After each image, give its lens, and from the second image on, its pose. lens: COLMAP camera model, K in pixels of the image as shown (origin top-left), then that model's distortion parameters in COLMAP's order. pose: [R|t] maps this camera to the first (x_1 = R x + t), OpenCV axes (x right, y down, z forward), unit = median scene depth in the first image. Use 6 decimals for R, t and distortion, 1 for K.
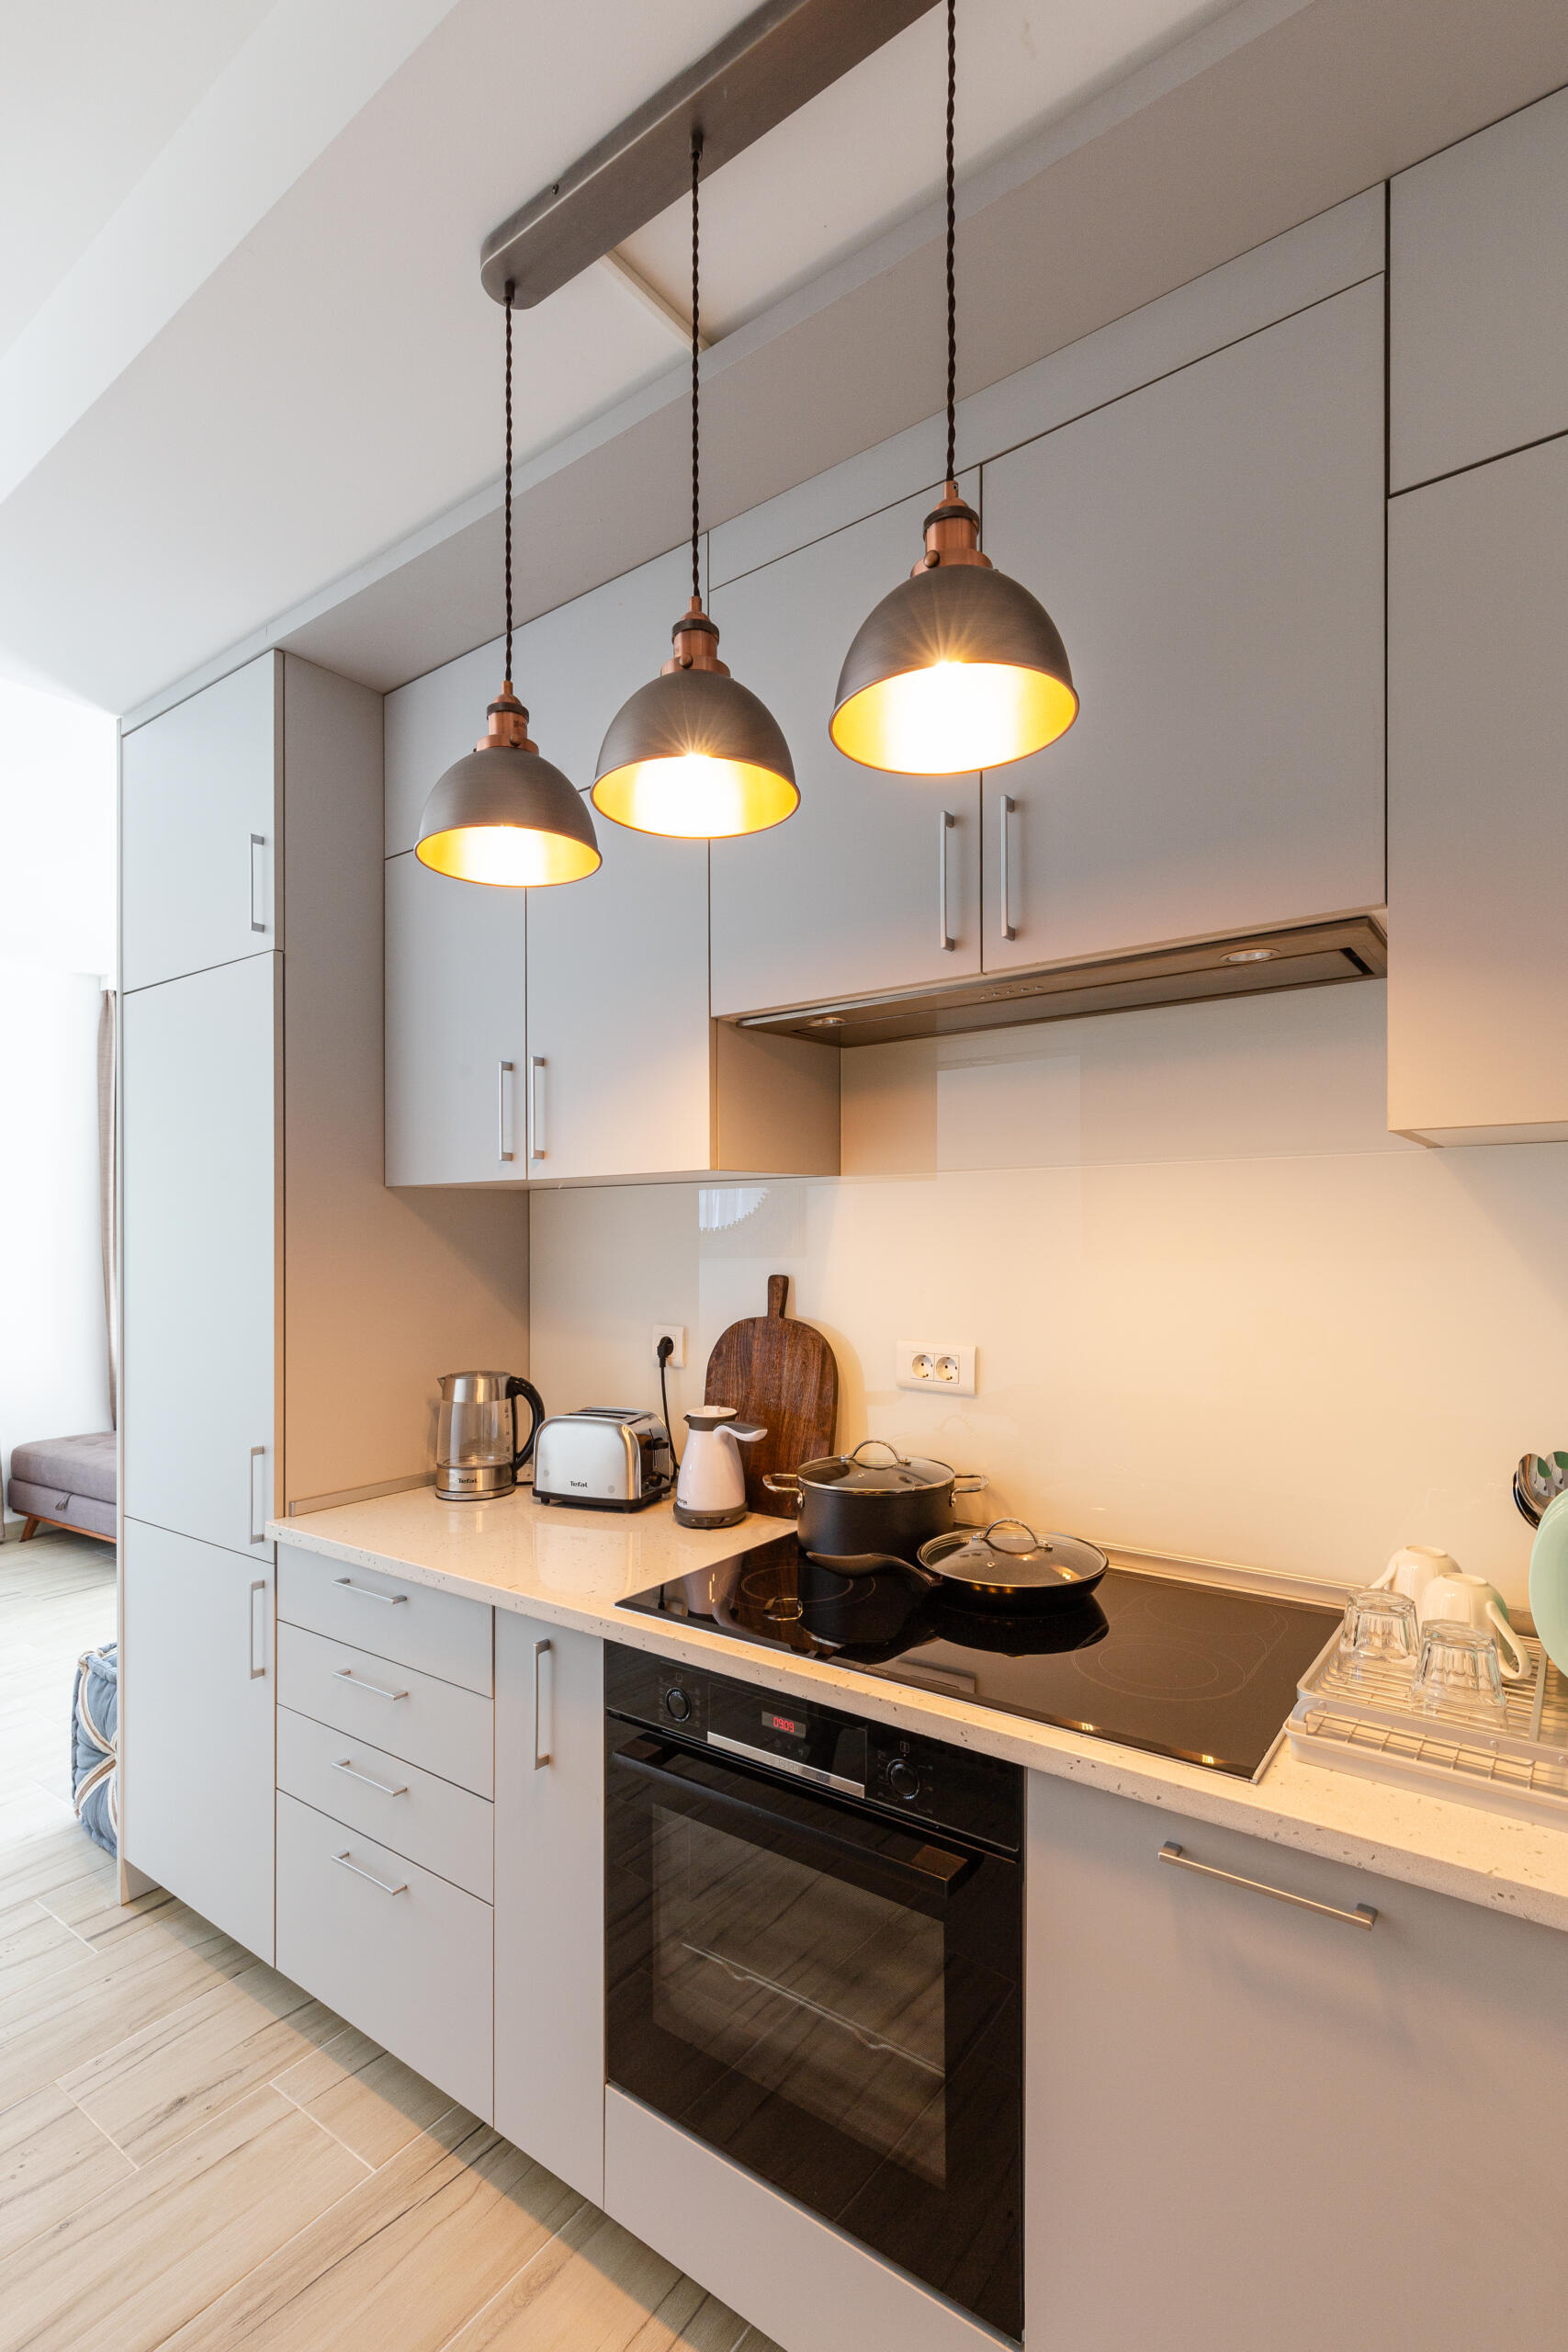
lens RADIAL K [[1038.5, 0, 790.5], [0, 1038.5, 1226.1], [0, 0, 1]] dist [-0.000329, -0.000169]
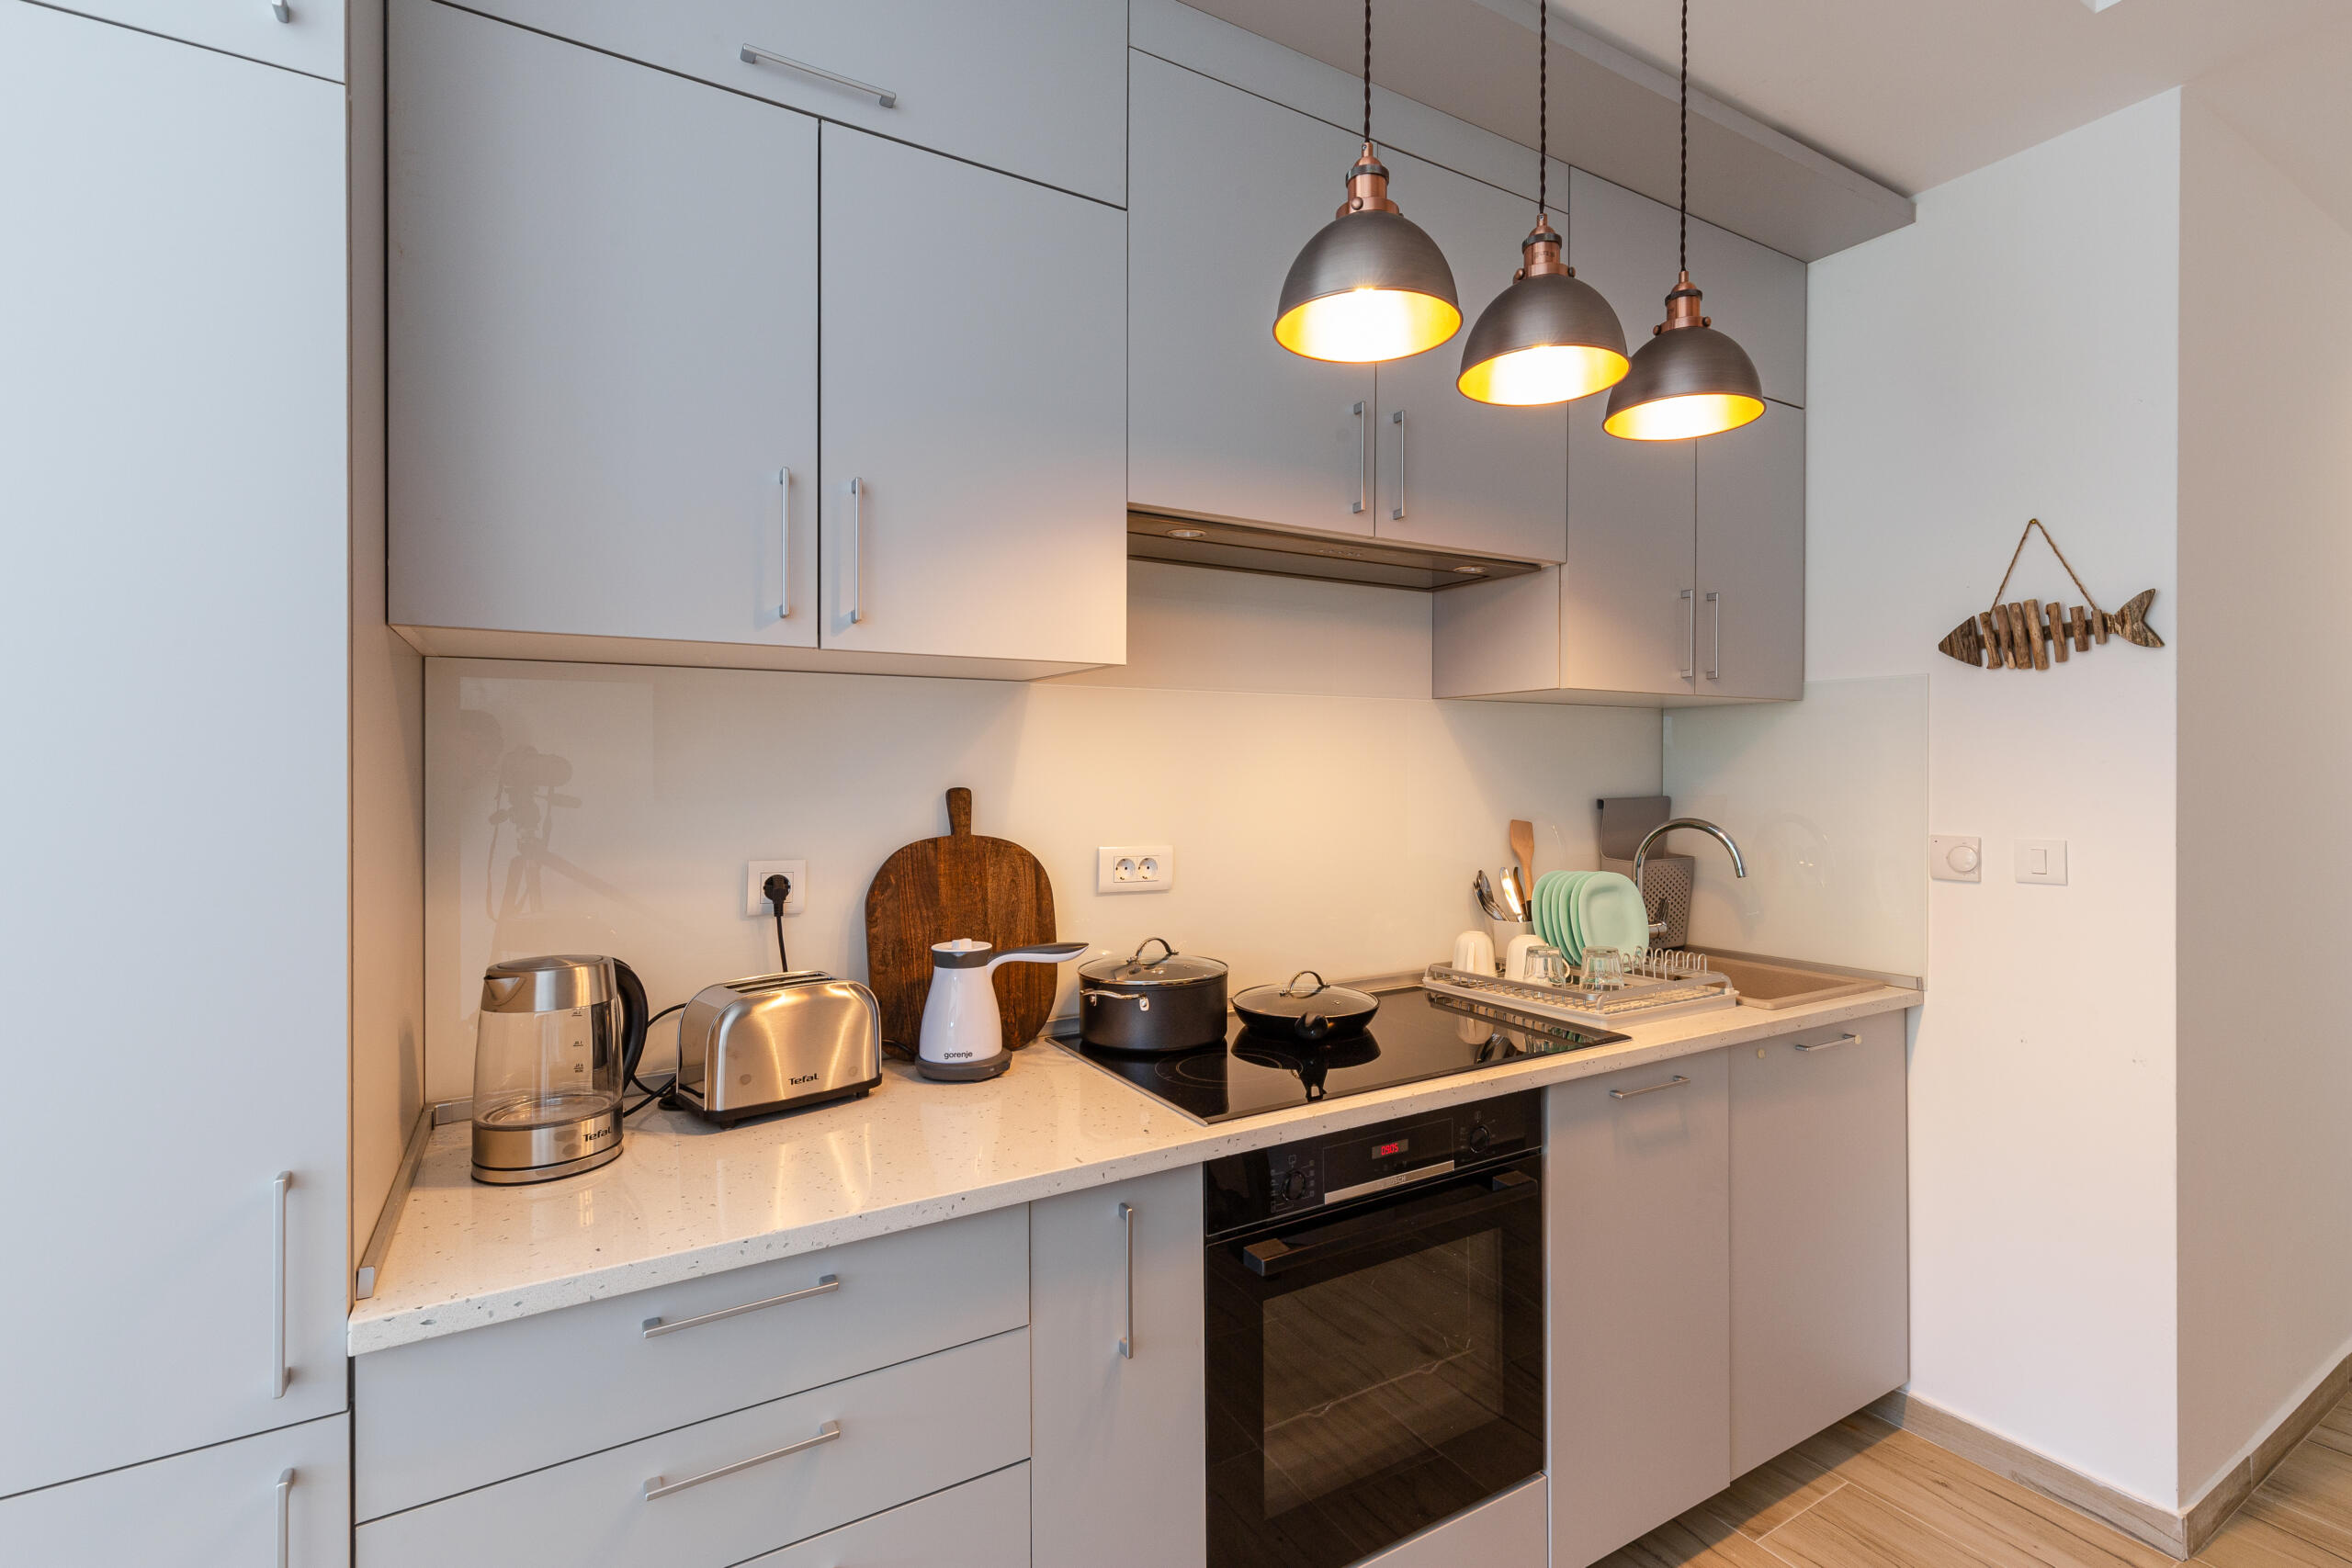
lens RADIAL K [[1108.2, 0, 1176.0], [0, 1108.2, 784.0], [0, 0, 1]] dist [0.003007, 0.000338]
pose [[0.390658, -0.003102, 0.920531, -0.891649], [-0.009089, 0.999933, 0.007227, 0.040406], [-0.920491, -0.011190, 0.390604, 0.519387]]
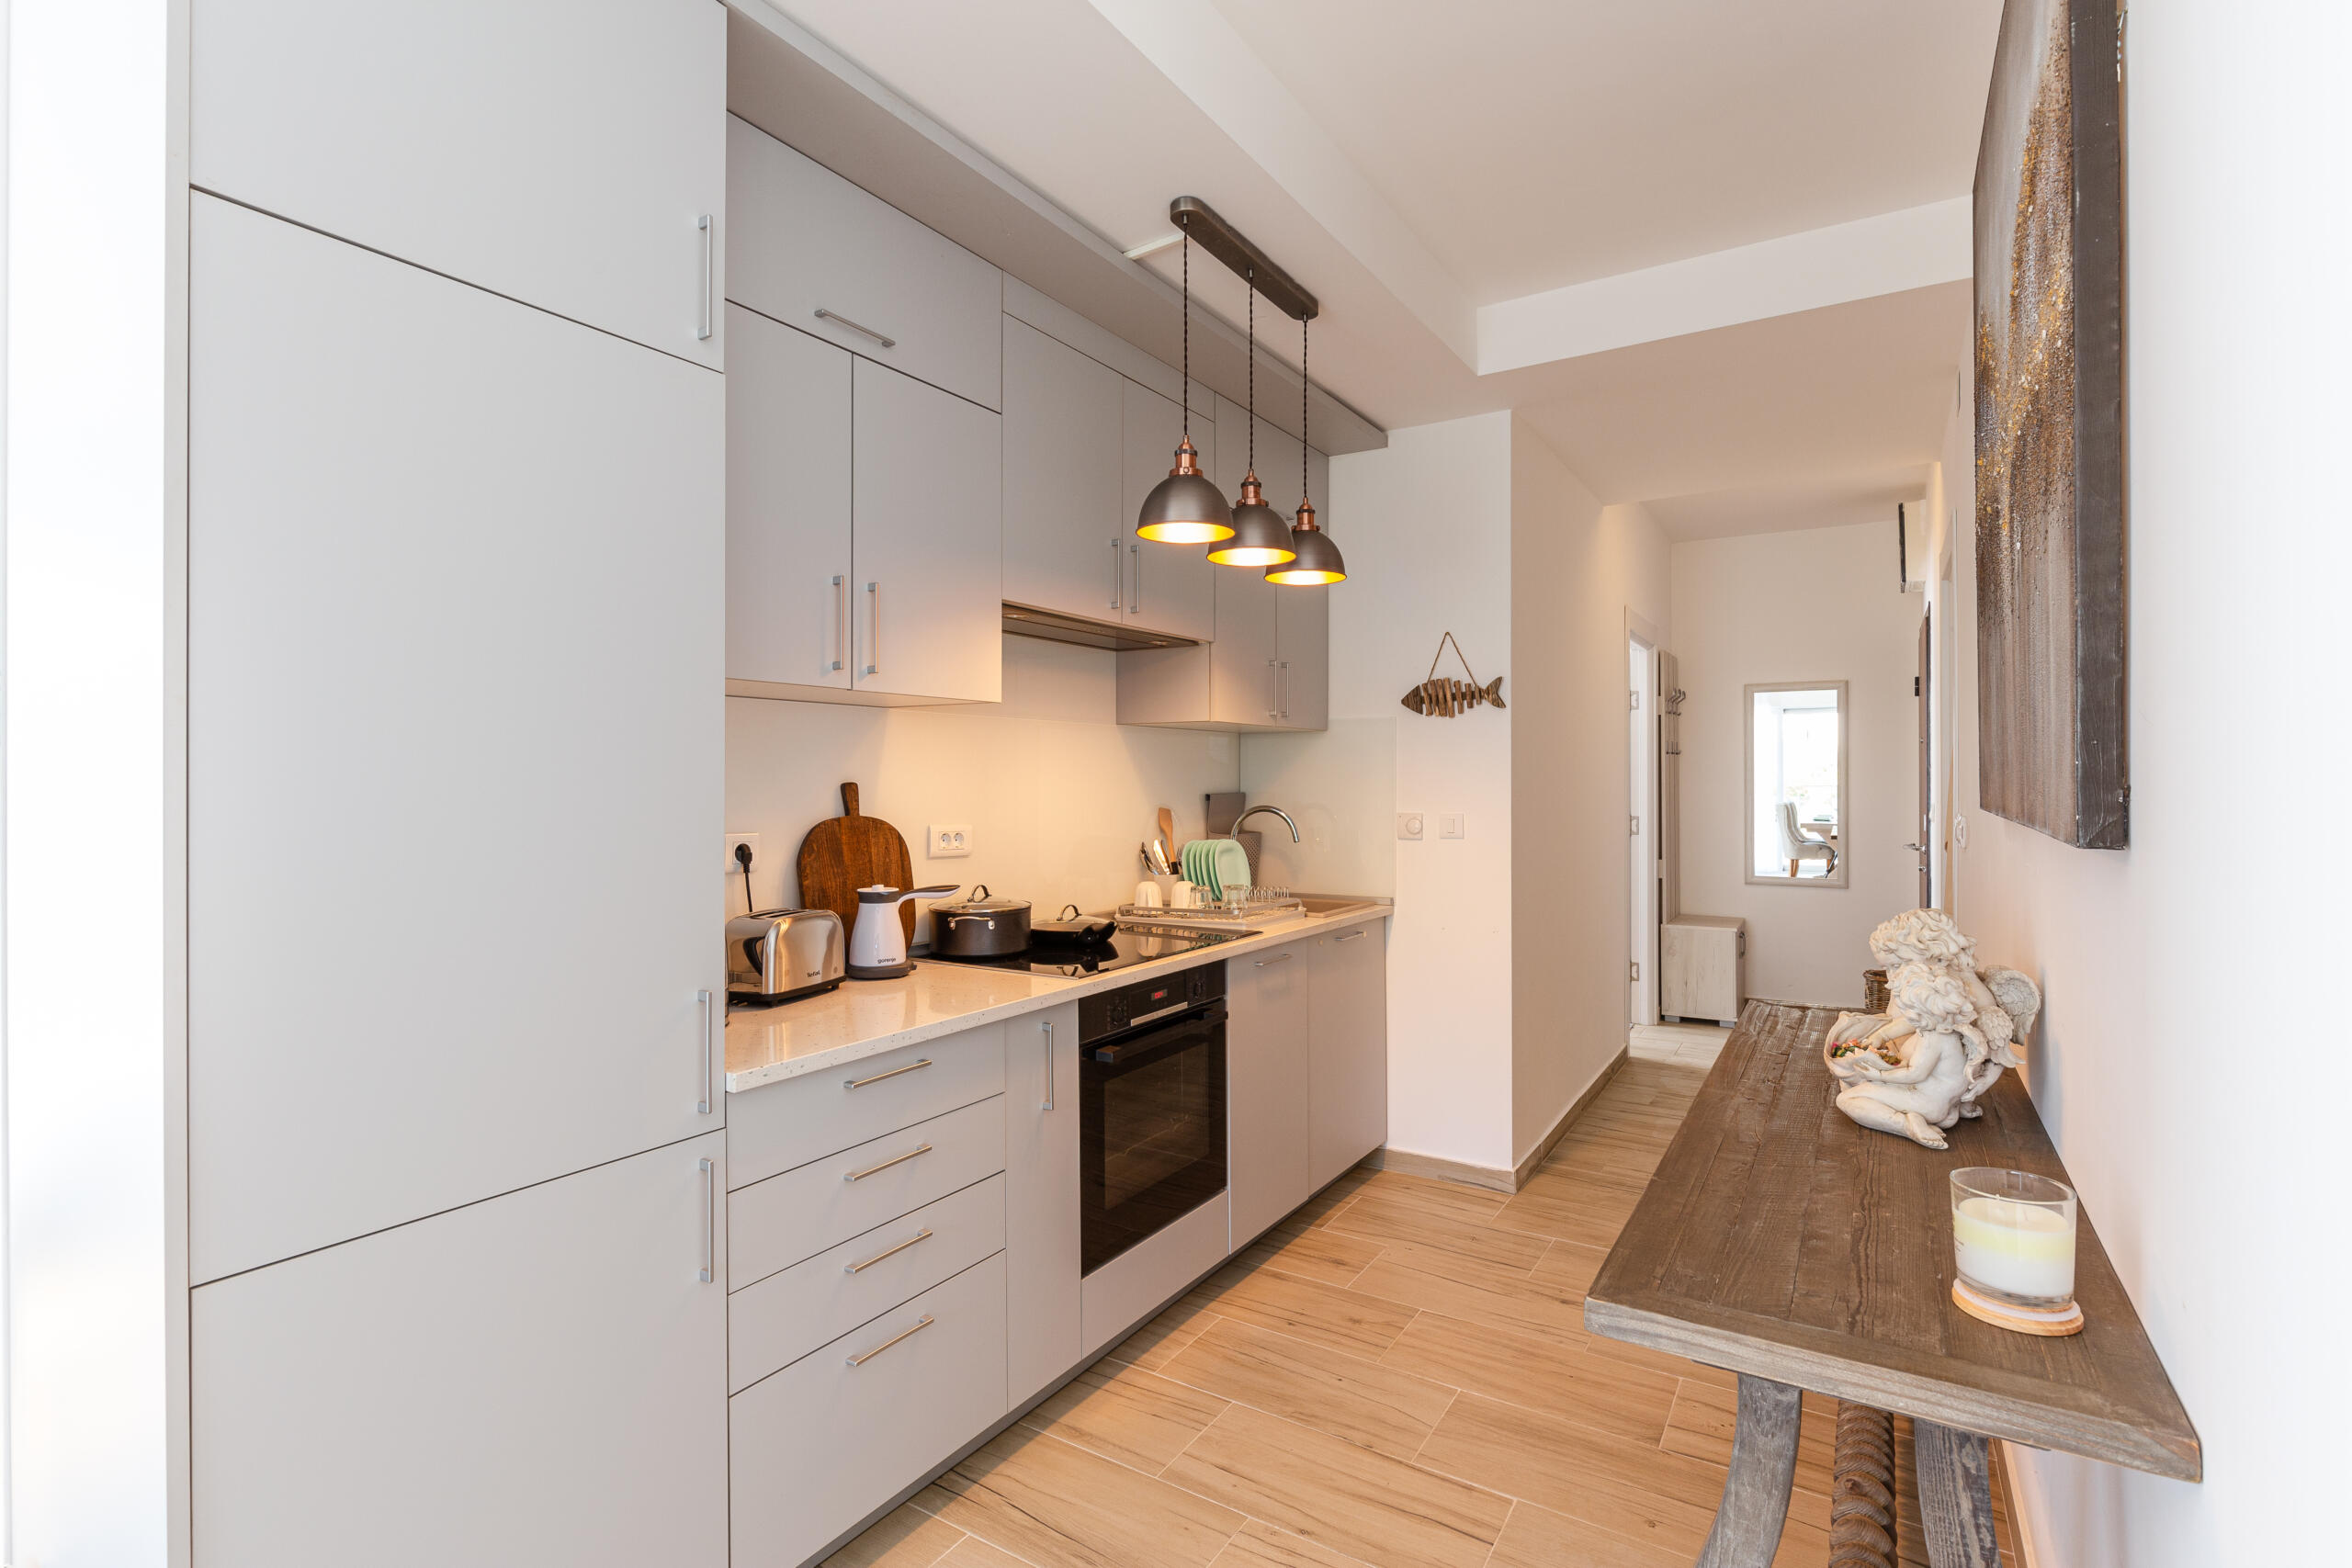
lens RADIAL K [[1125.7, 0, 1161.4], [0, 1125.7, 798.0], [0, 0, 1]] dist [-0.000017, -0.000041]
pose [[-0.044885, -0.004494, 0.998982, -1.522460], [-0.006117, 0.999972, 0.004223, 0.064847], [-0.998973, -0.005922, -0.044912, 0.767821]]
